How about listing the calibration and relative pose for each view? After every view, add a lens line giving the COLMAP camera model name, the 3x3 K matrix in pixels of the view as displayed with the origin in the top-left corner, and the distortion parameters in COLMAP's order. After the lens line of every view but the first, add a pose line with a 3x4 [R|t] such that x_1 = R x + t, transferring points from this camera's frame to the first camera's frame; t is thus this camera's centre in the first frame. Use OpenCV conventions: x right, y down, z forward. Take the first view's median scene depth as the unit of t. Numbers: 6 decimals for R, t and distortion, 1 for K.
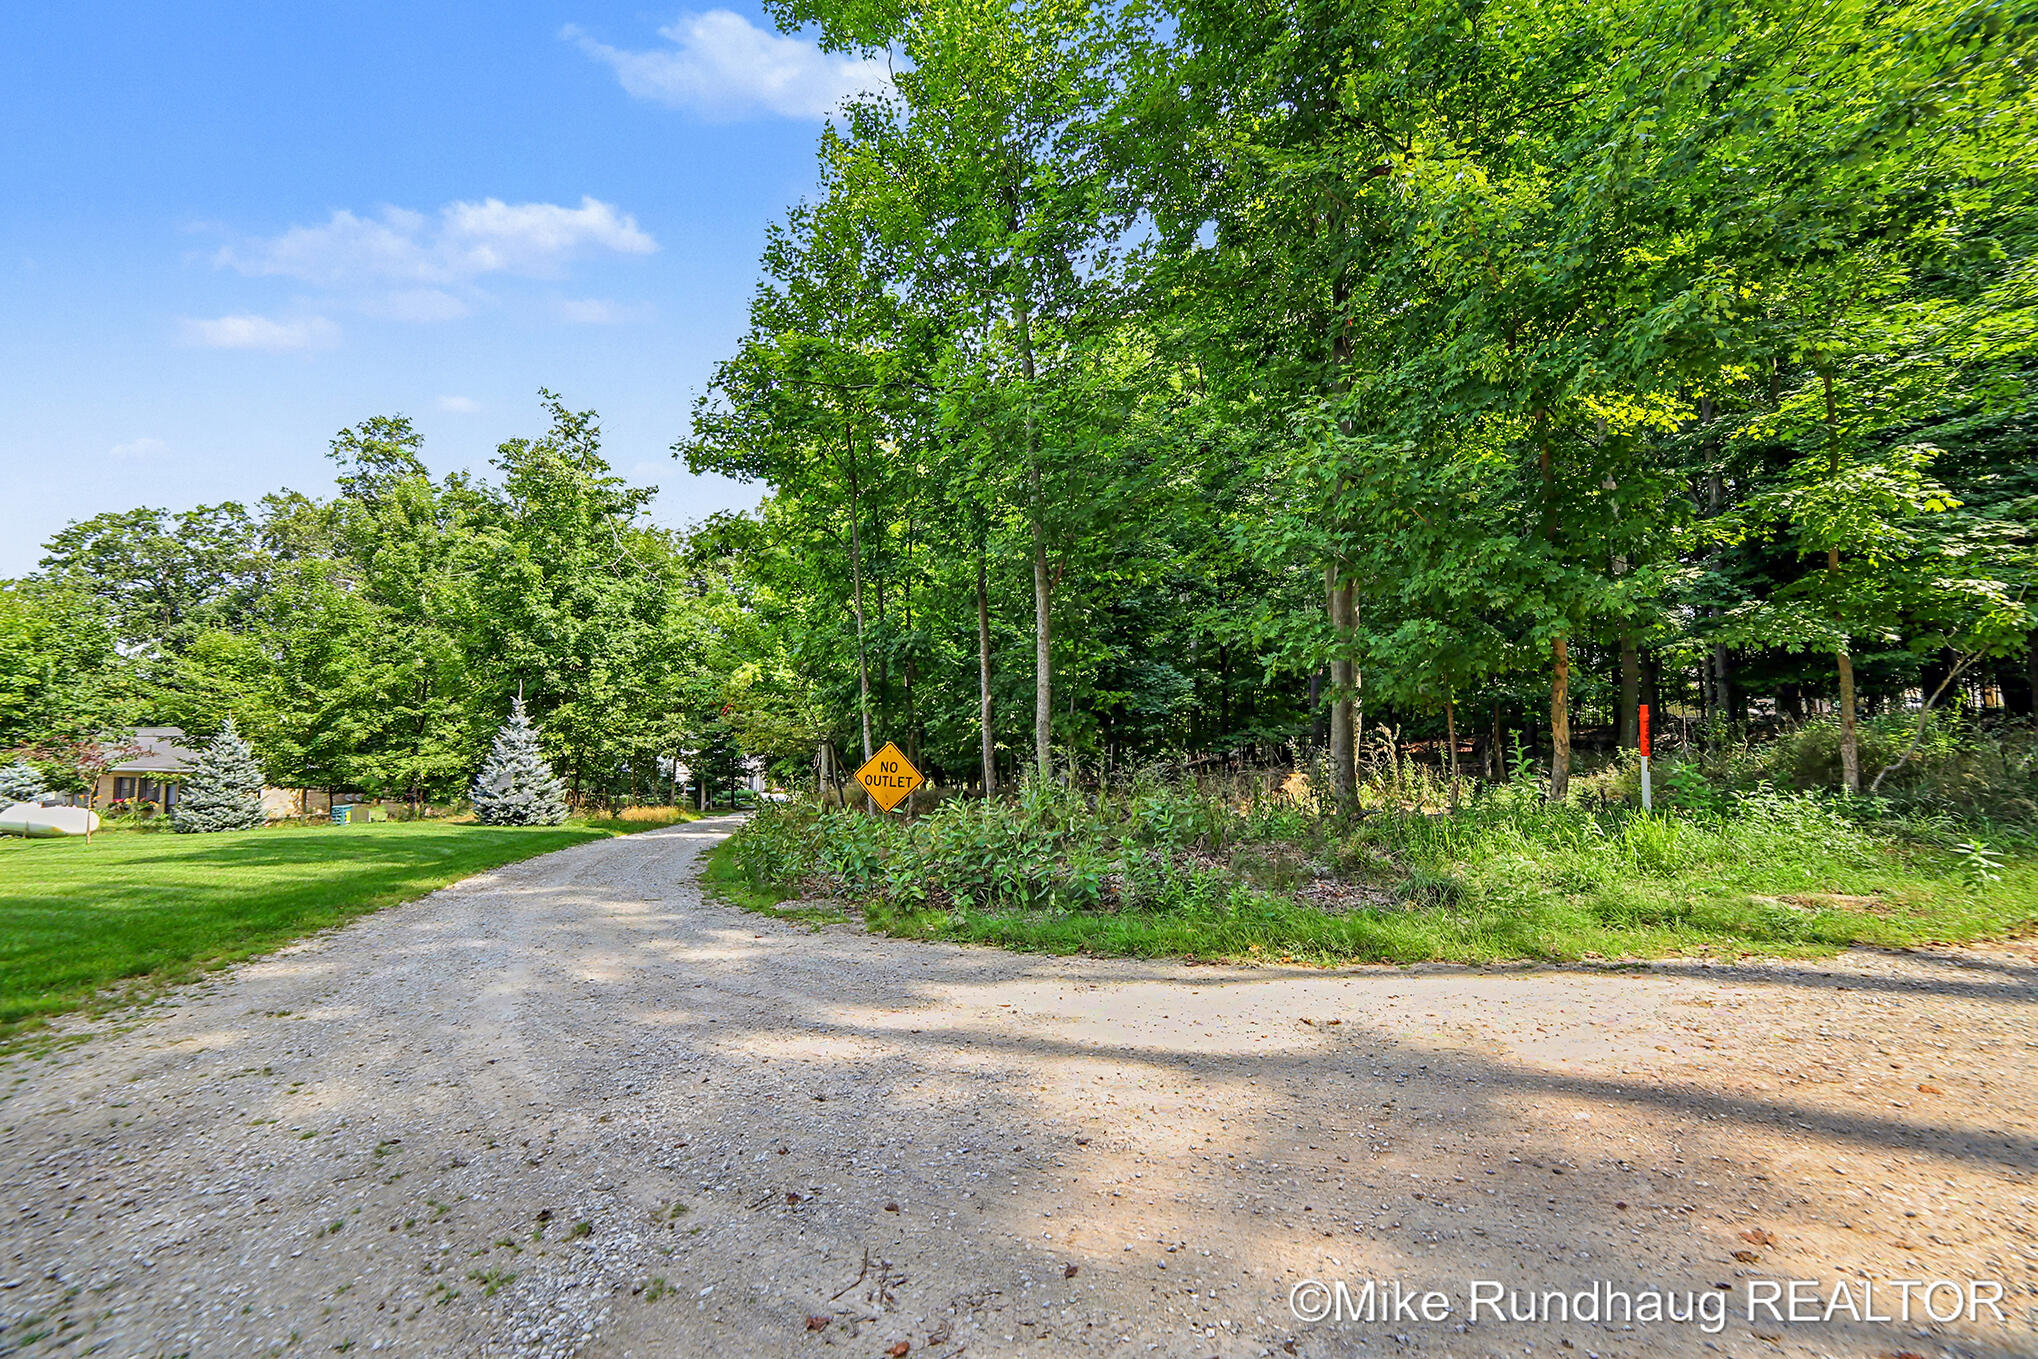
lens RADIAL K [[859.6, 0, 1016.8], [0, 859.6, 660.8], [0, 0, 1]] dist [-0.094980, 0.036006]
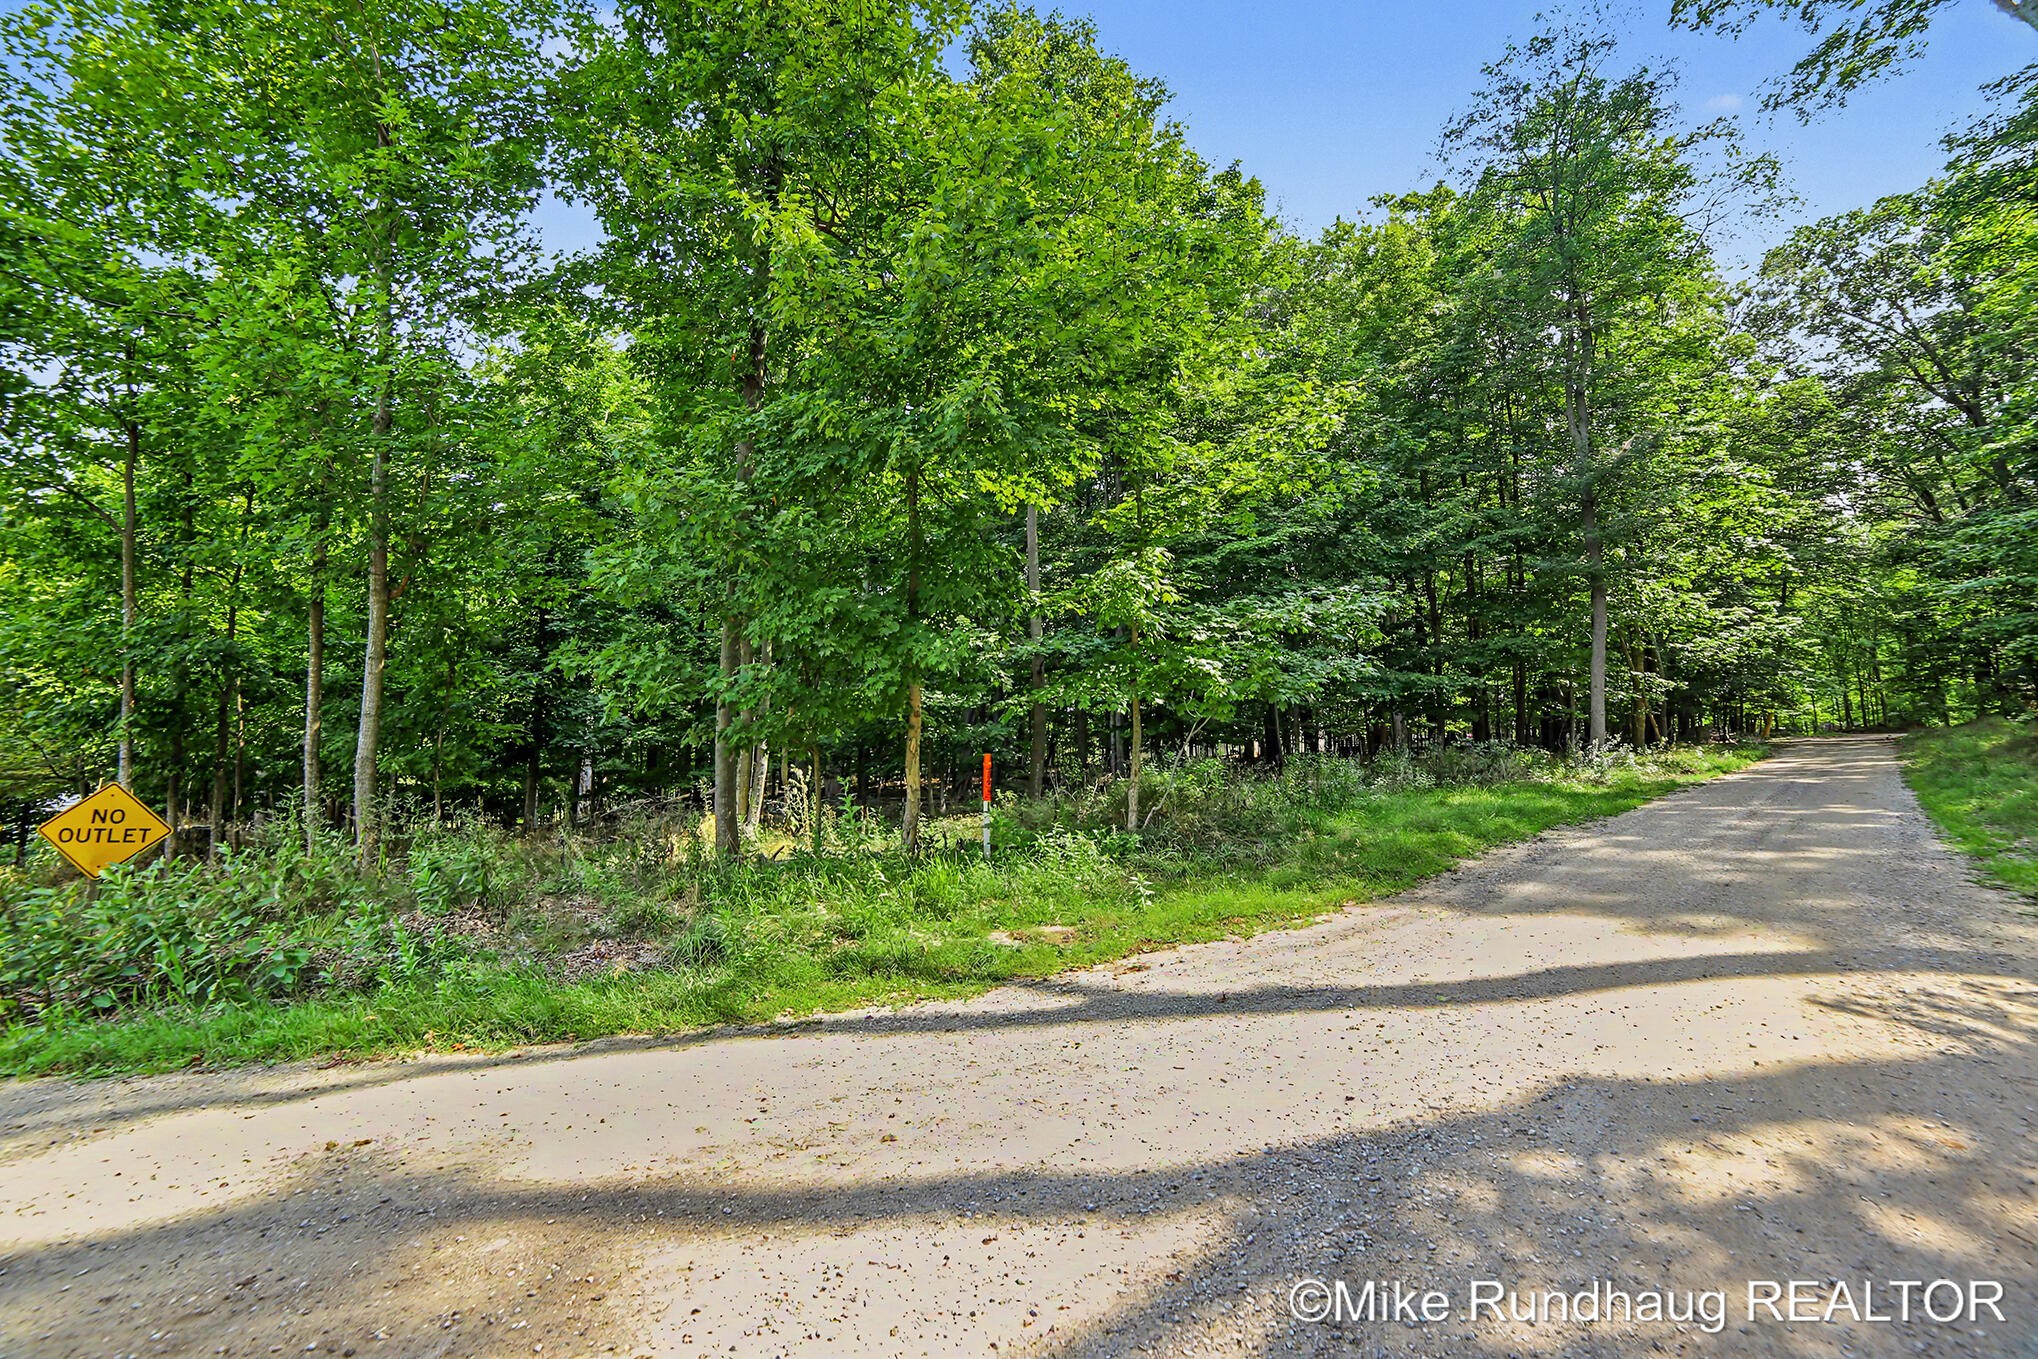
lens RADIAL K [[859.6, 0, 1016.8], [0, 859.6, 660.8], [0, 0, 1]] dist [-0.094980, 0.036006]
pose [[0.858828, 0.065773, 0.508024, 0.238327], [-0.045885, 0.997614, -0.051590, -0.015240], [-0.510205, 0.020996, 0.859797, -0.010958]]
